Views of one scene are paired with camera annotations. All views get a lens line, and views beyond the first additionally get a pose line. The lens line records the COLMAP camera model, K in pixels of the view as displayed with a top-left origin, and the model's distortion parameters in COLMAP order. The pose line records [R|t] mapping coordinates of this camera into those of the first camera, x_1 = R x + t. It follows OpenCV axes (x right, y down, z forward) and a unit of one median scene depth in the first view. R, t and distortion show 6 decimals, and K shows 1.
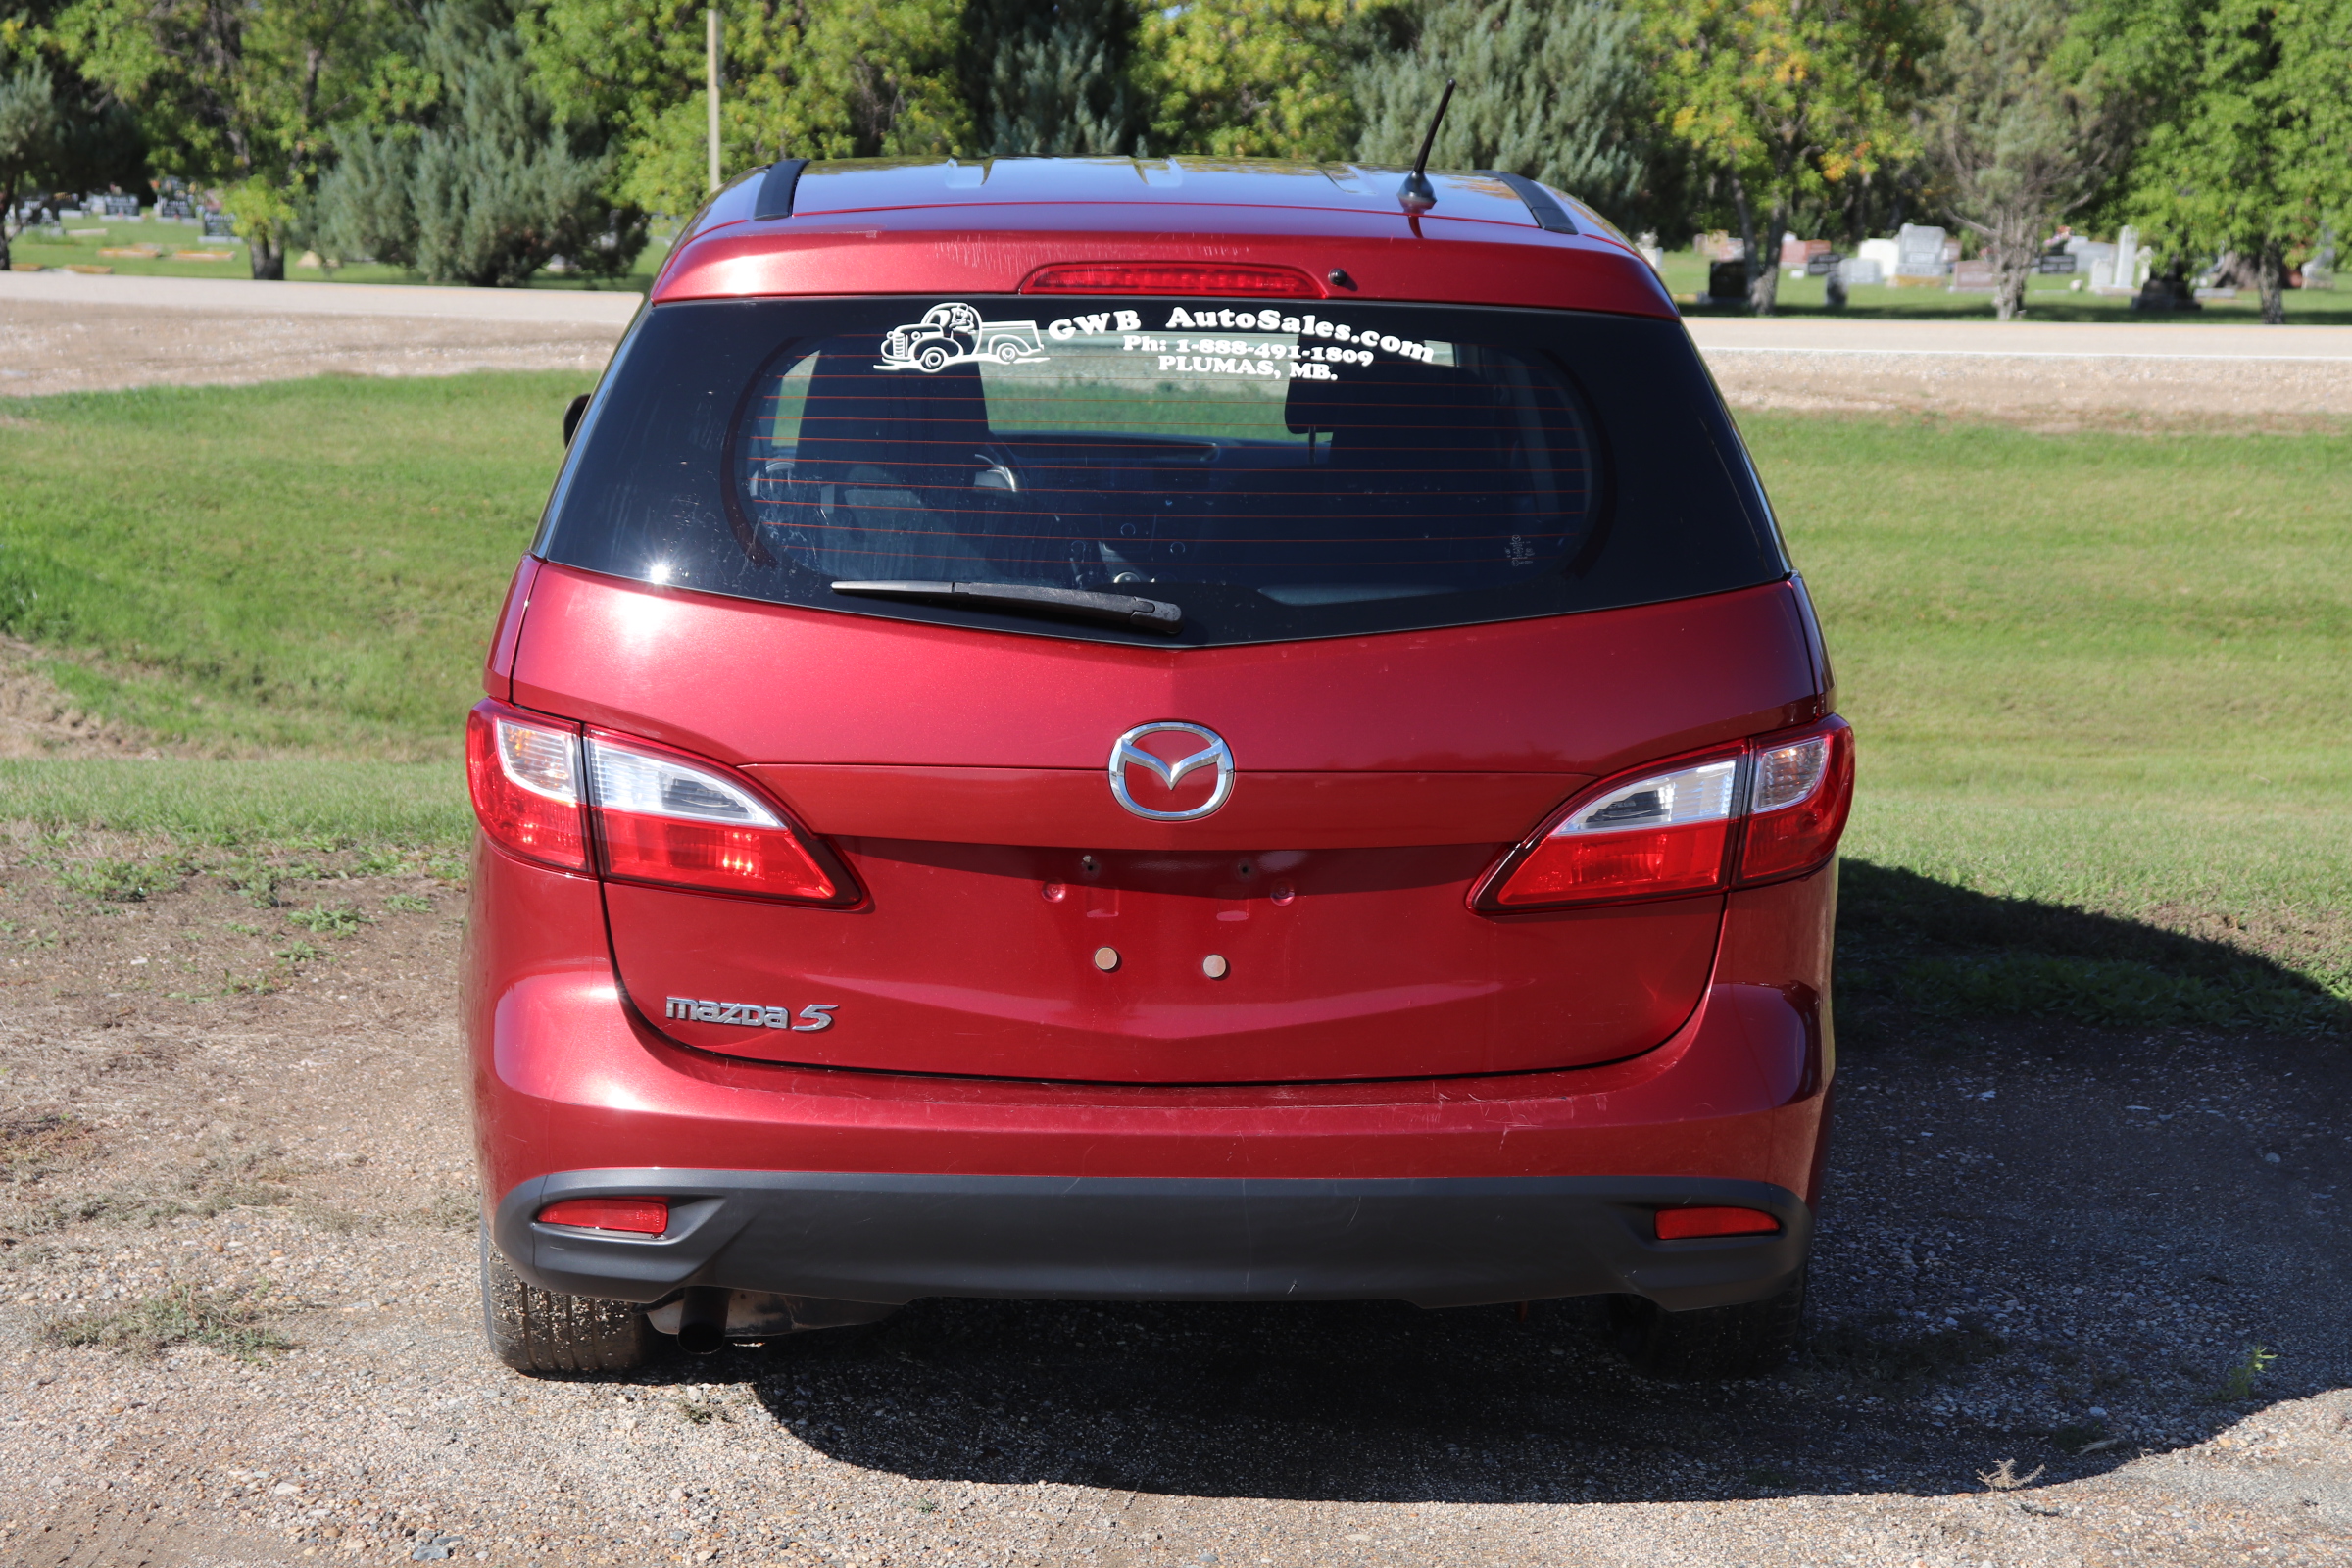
lens RADIAL K [[4254.2, 0, 1178.4], [0, 4254.2, 781.1], [0, 0, 1]] dist [0.277302, 0.000000]
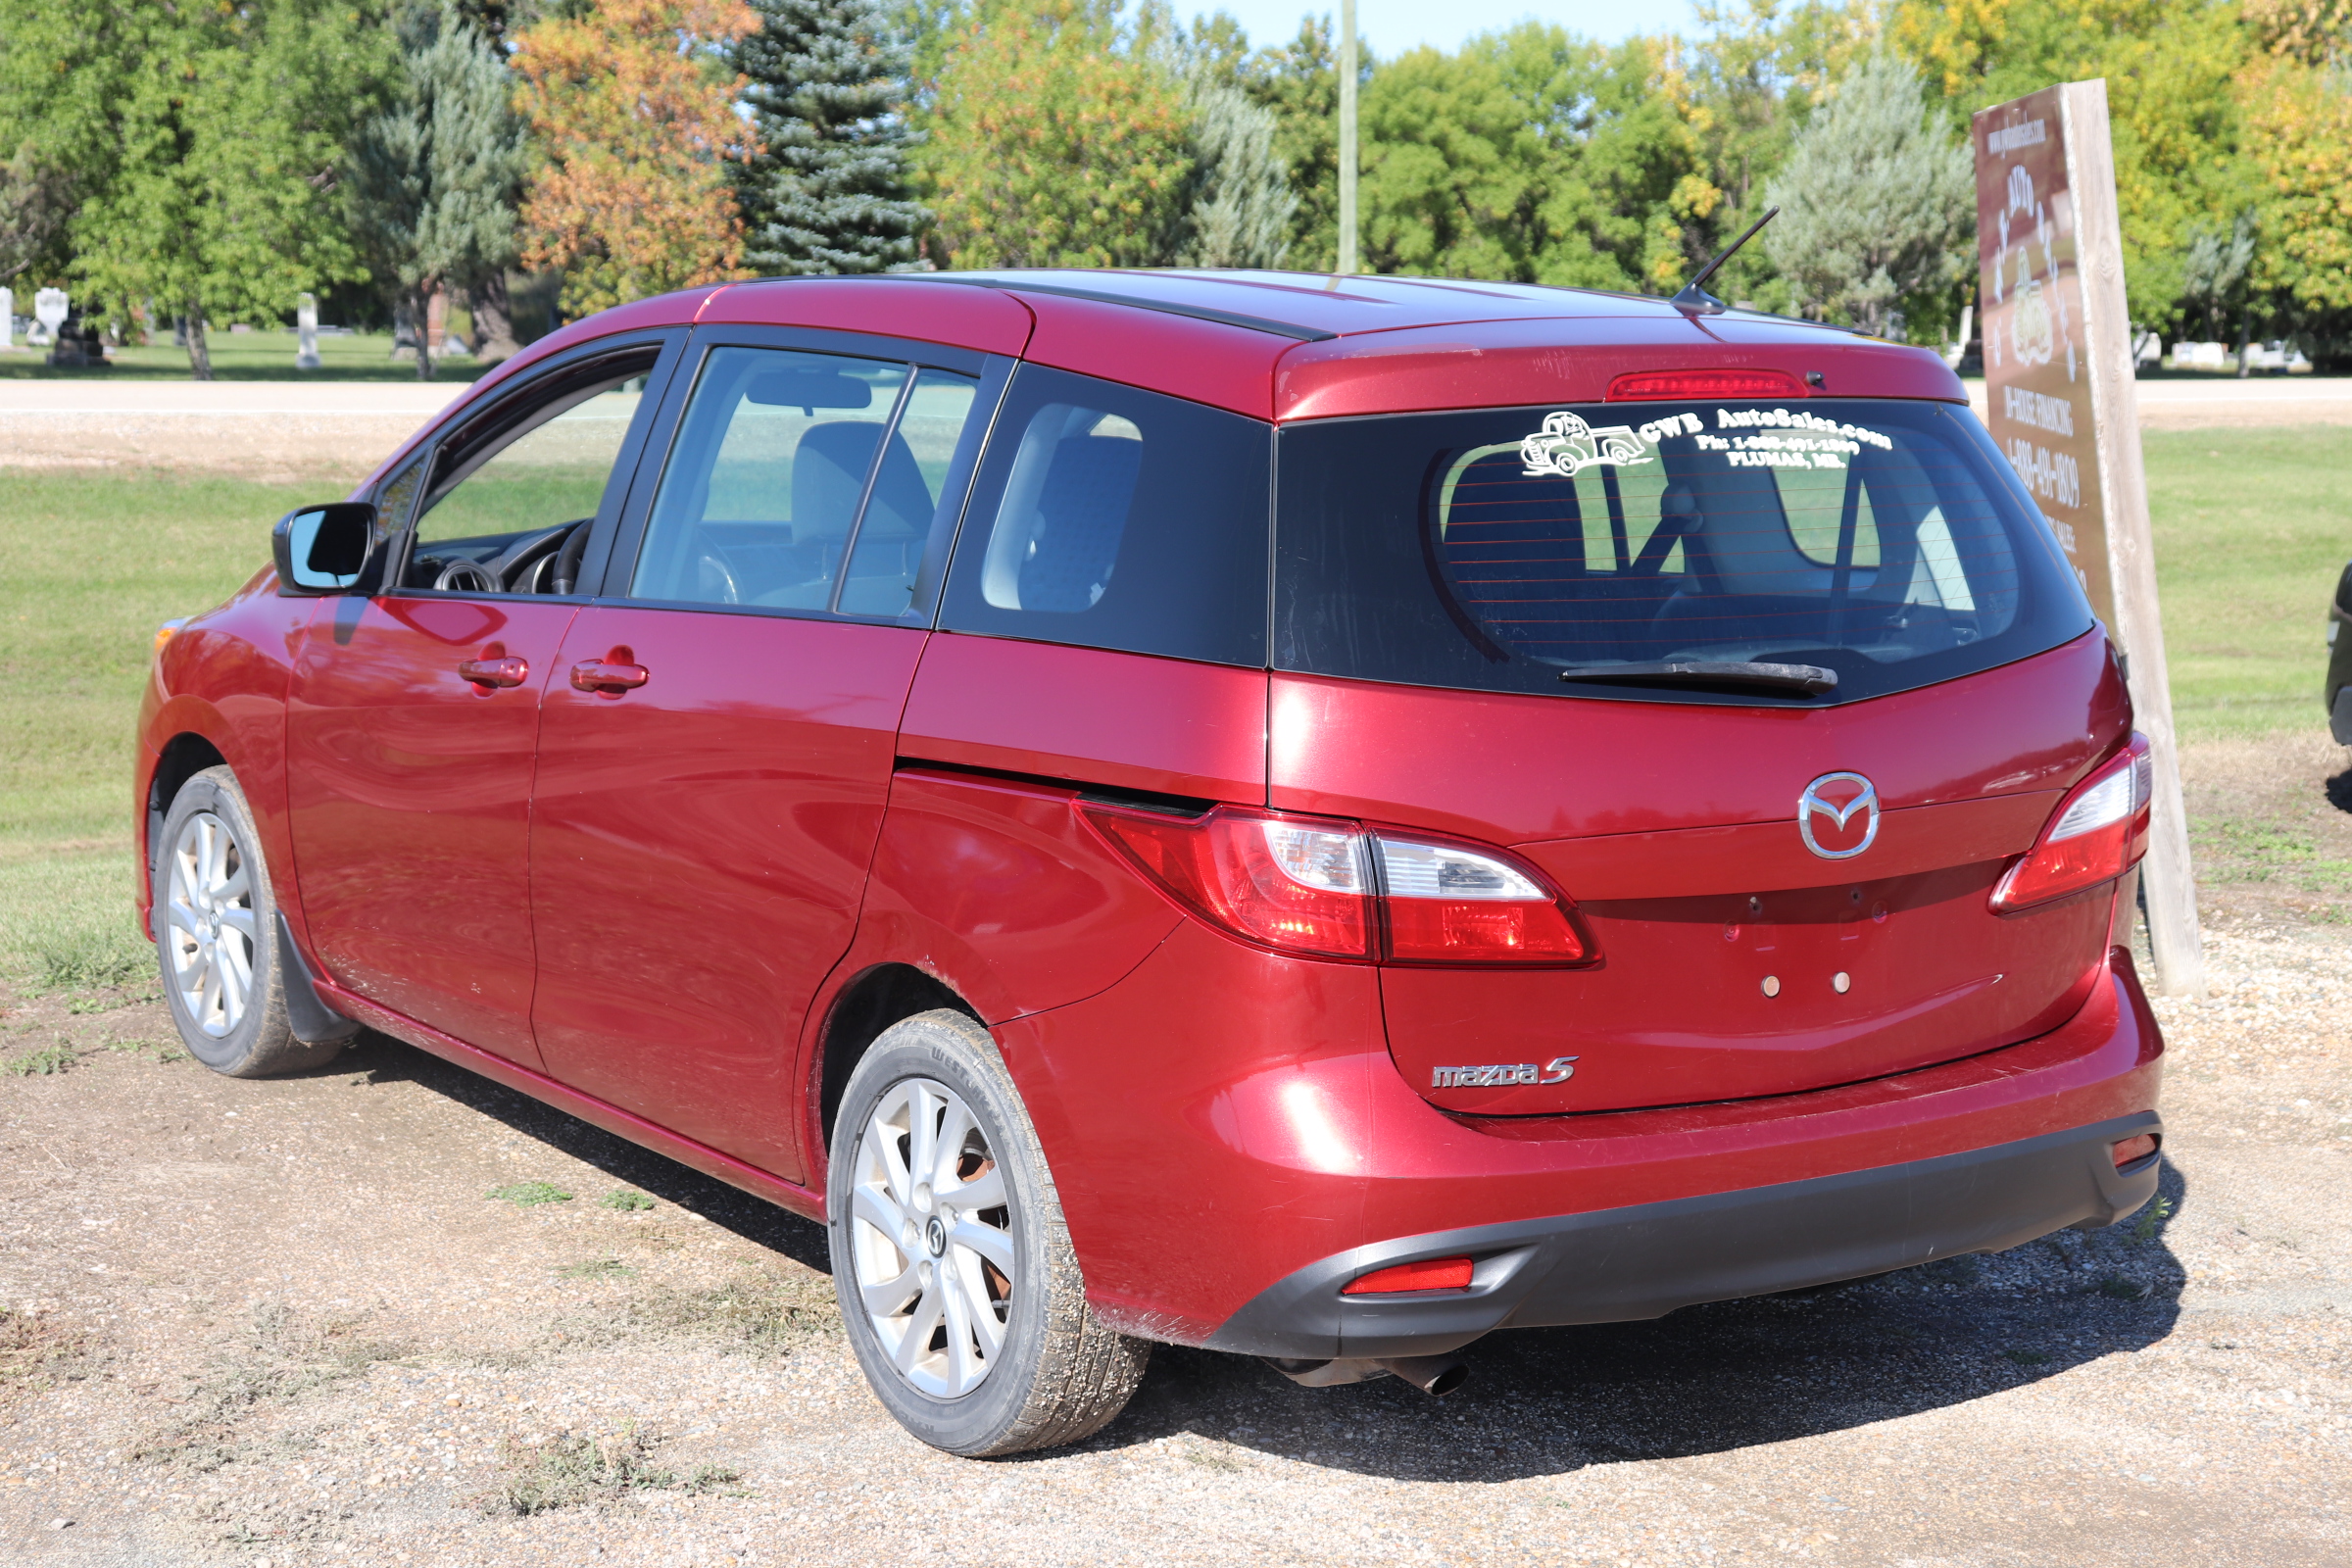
lens RADIAL K [[3780.4, 0, 1176.4], [0, 3780.4, 781.5], [0, 0, 1]] dist [0.179523, 0.000000]
pose [[0.825076, -0.082189, 0.559013, -0.106731], [0.080892, 0.996354, 0.027097, -0.007948], [-0.559202, 0.022862, 0.828716, 0.038005]]
